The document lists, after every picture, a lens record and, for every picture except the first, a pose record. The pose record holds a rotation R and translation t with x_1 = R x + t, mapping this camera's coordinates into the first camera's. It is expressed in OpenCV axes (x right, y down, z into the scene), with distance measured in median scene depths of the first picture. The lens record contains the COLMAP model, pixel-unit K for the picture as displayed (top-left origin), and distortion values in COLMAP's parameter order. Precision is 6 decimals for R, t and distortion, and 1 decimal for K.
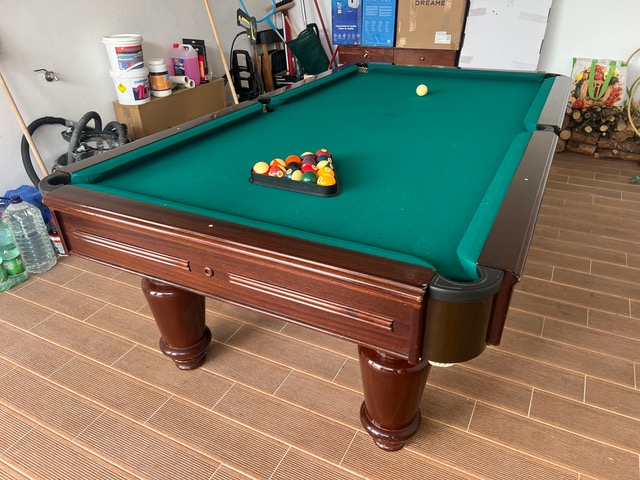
lens RADIAL K [[485.5, 0, 320.0], [0, 485.5, 240.0], [0, 0, 1]] dist [0.009849, 0.003861]
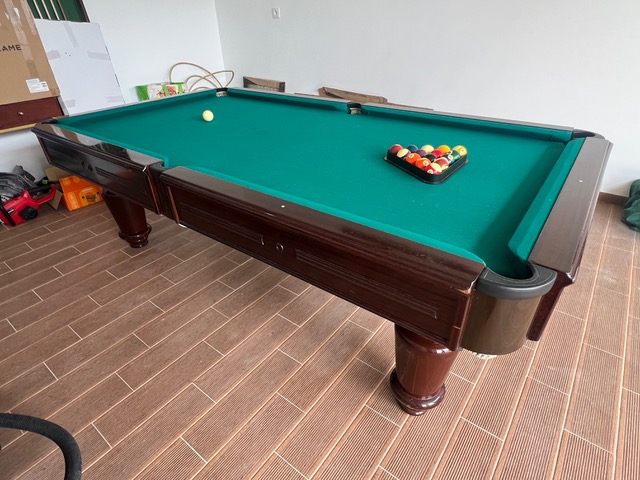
lens RADIAL K [[369.7, 0, 320.0], [0, 369.7, 240.0], [0, 0, 1]] dist [-0.001171, -0.000447]
pose [[0.185674, -0.500894, 0.845358, -0.458310], [0.491610, 0.792257, 0.361453, -0.215613], [-0.850791, 0.348474, 0.393346, 0.463060]]
